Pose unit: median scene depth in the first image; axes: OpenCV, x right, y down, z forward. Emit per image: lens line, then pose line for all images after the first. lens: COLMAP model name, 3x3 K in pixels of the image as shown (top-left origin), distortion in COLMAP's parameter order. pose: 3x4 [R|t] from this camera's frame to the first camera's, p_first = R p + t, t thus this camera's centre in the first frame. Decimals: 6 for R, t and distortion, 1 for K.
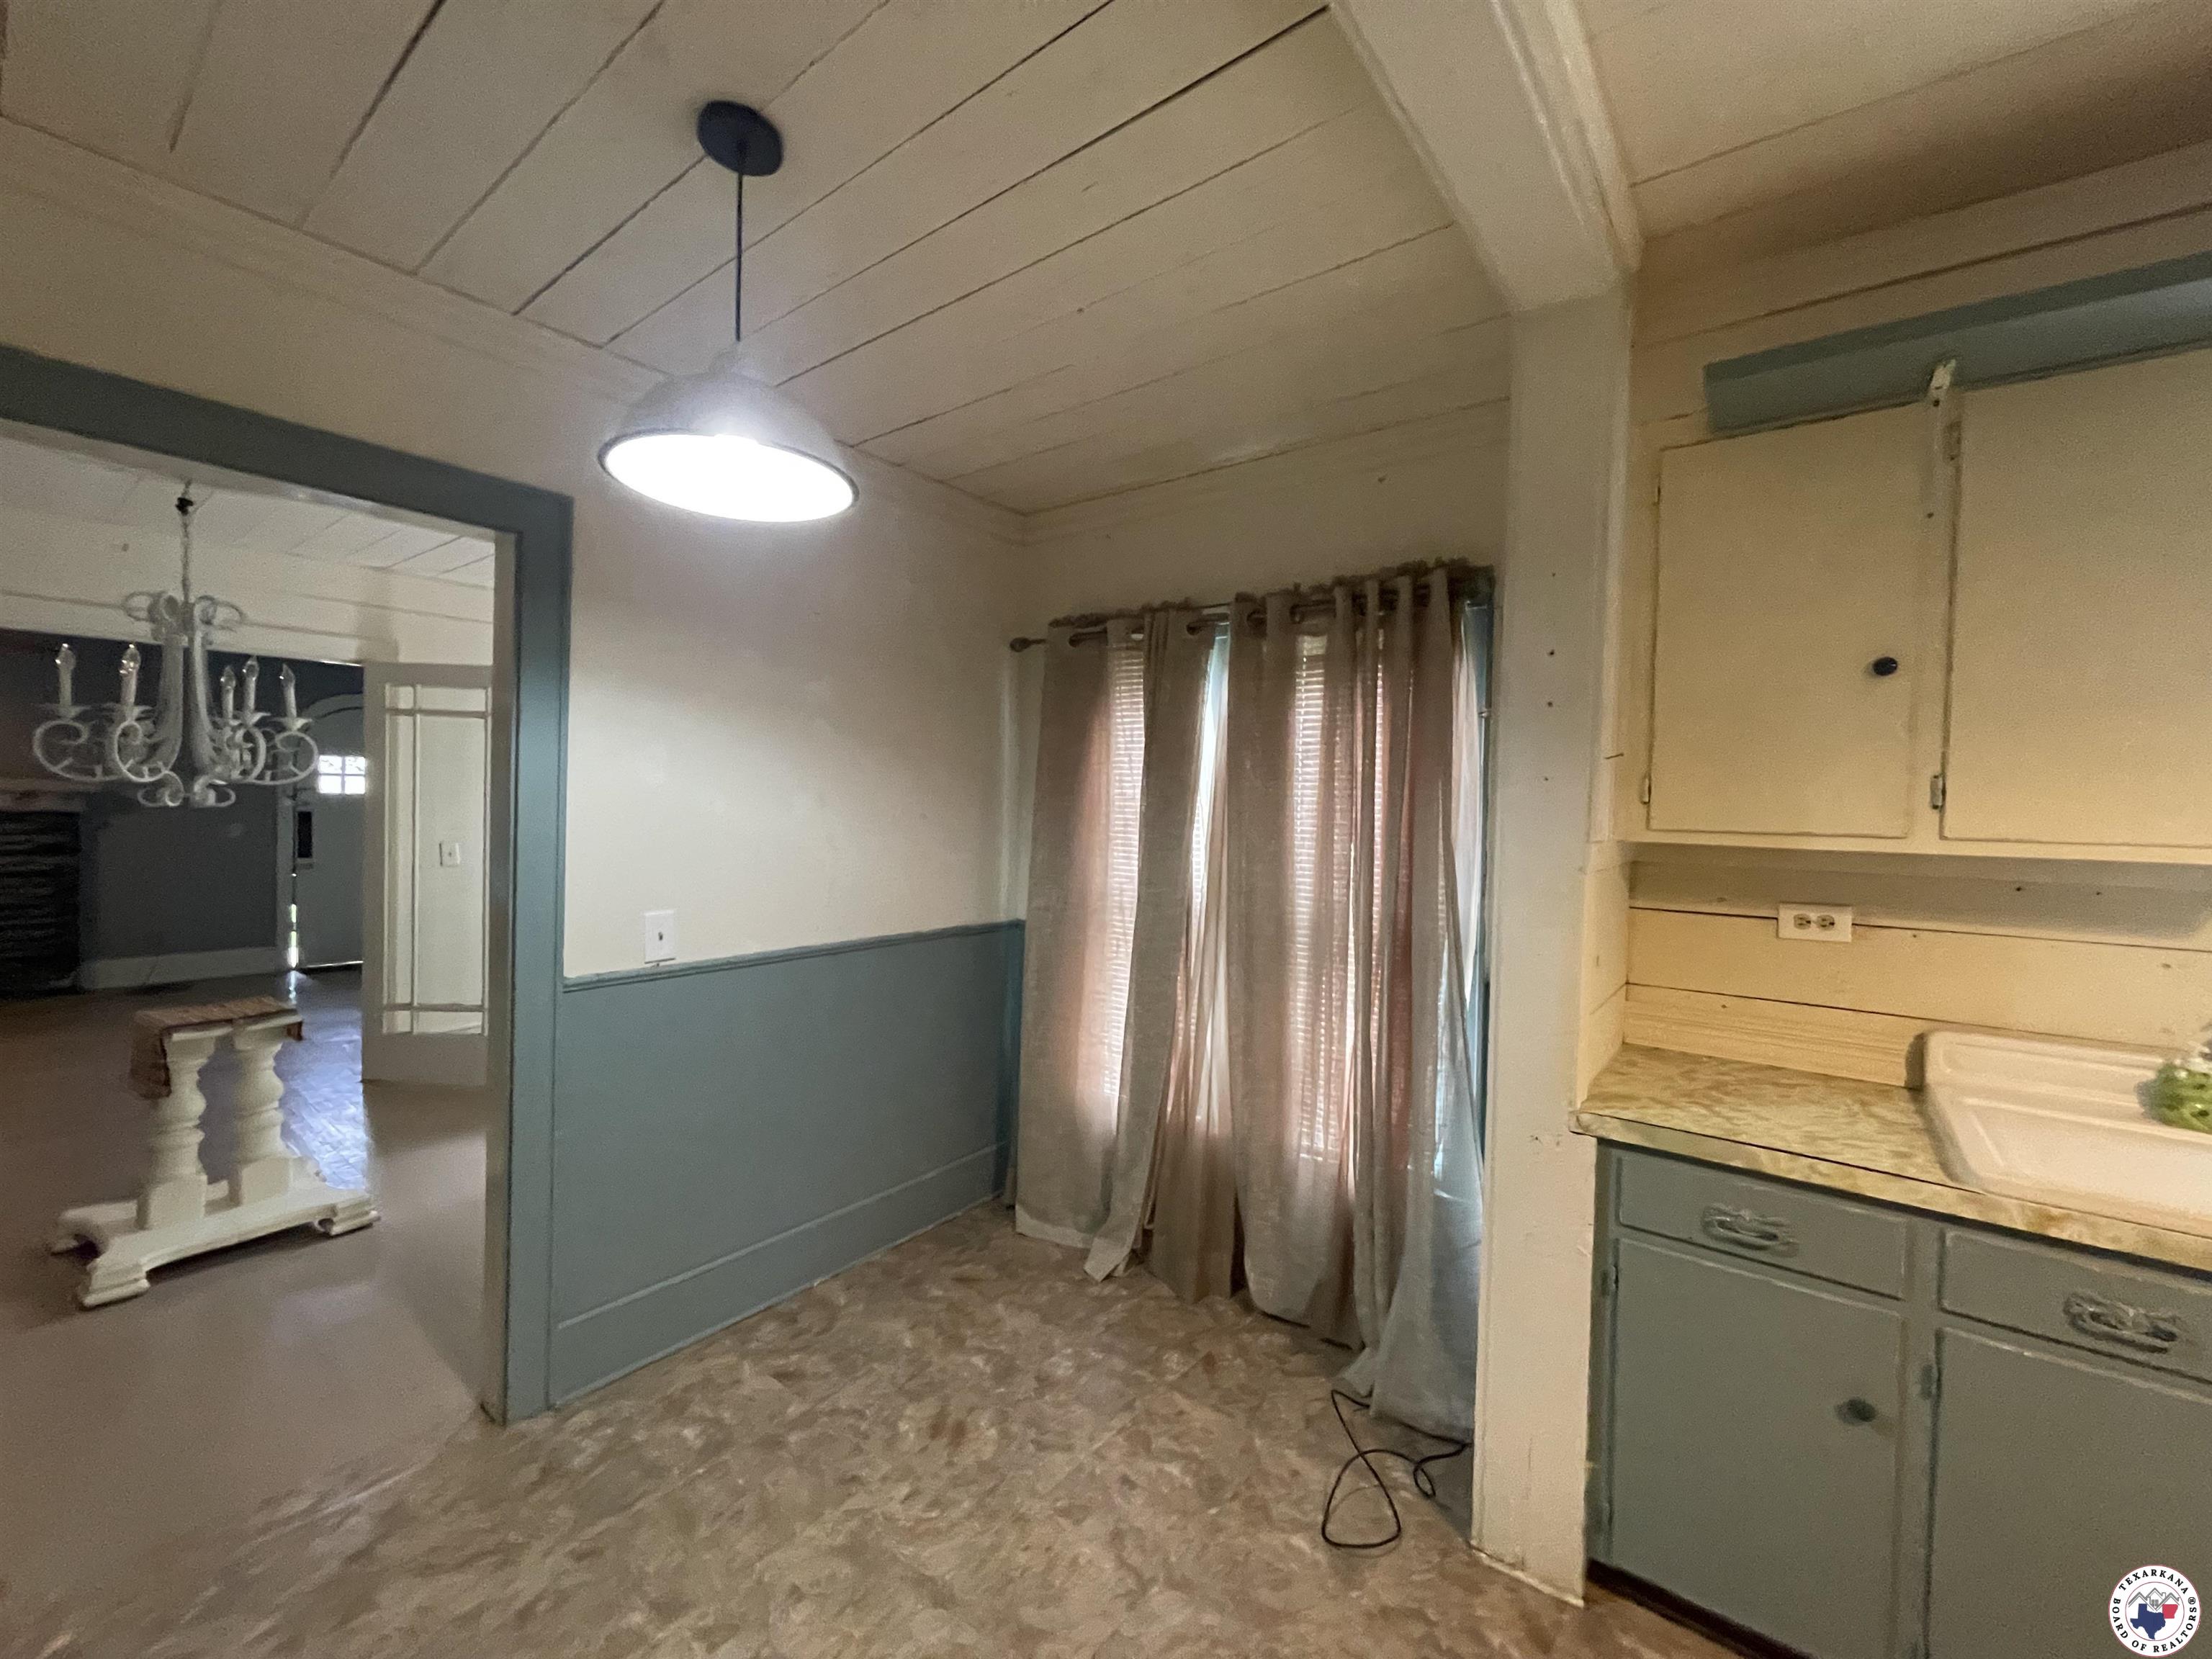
lens RADIAL K [[890.1, 0, 1100.9], [0, 890.1, 819.1], [0, 0, 1]] dist [-0.000931, 0.000199]
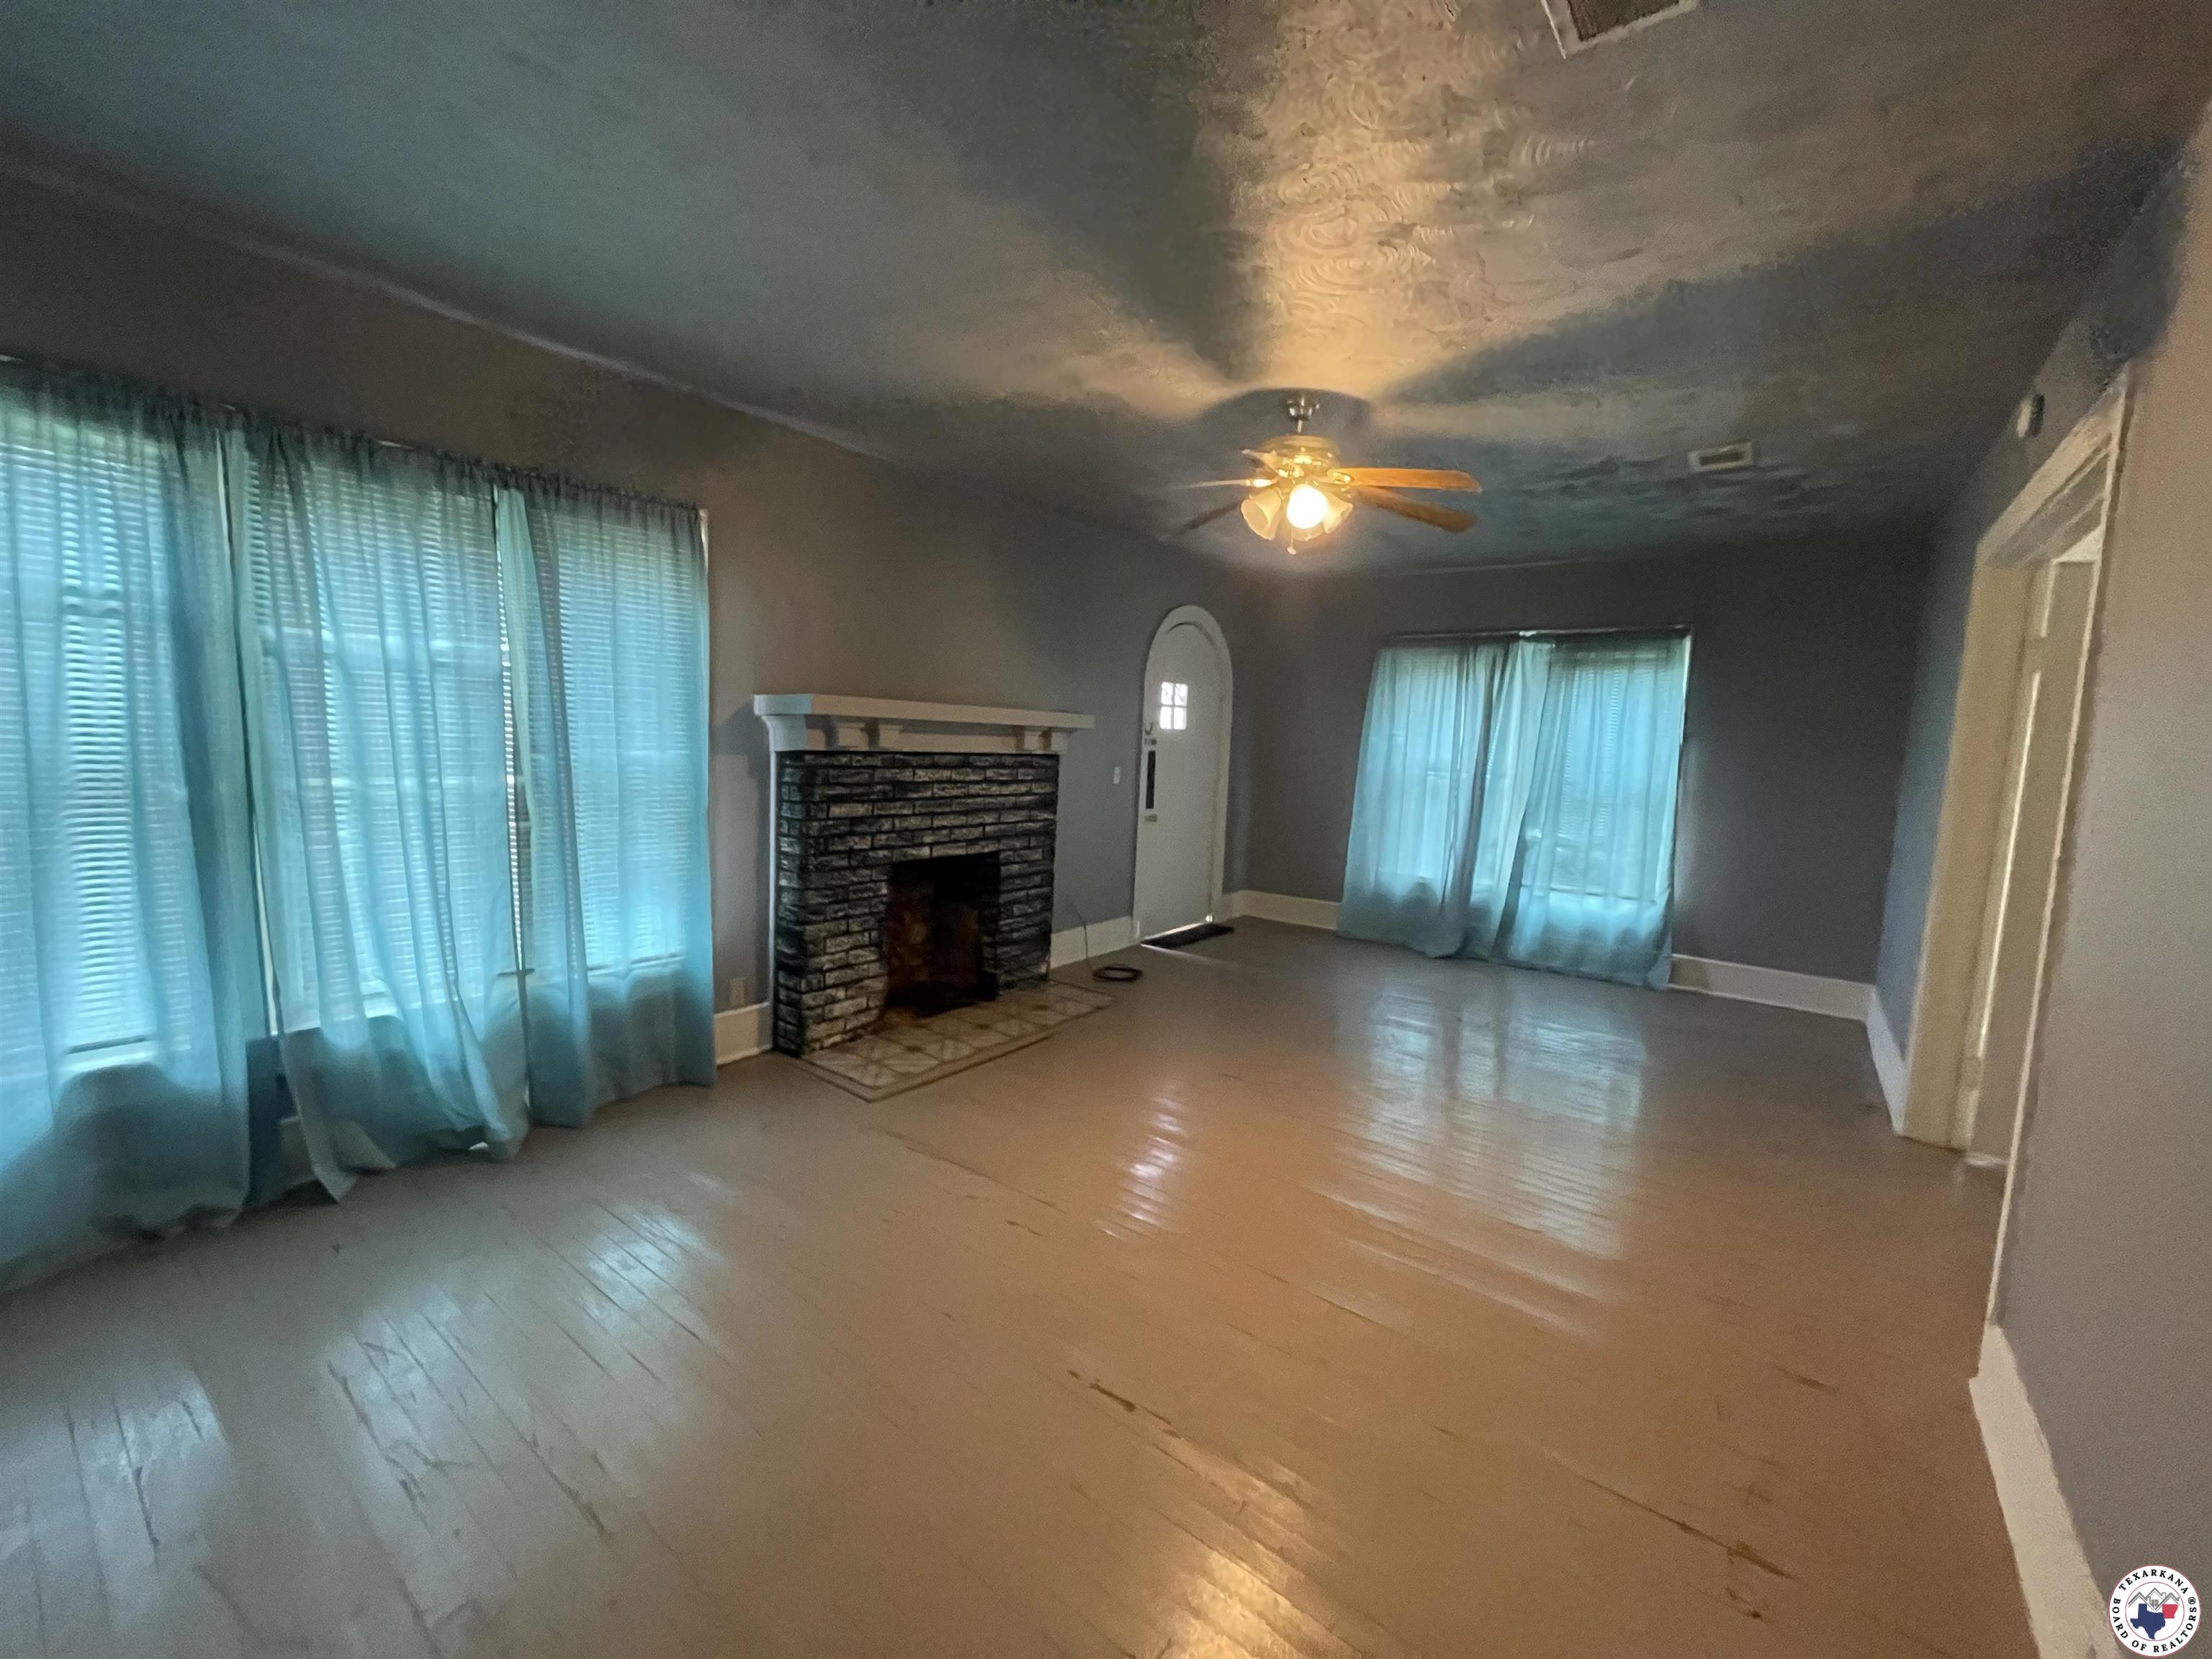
lens RADIAL K [[890.1, 0, 1100.9], [0, 890.1, 819.1], [0, 0, 1]] dist [-0.000931, 0.000199]
pose [[0.999850, 0.017066, -0.002837, -2.257632], [-0.016764, 0.996259, 0.084772, -0.036099], [0.004273, -0.084712, 0.996396, 0.441222]]
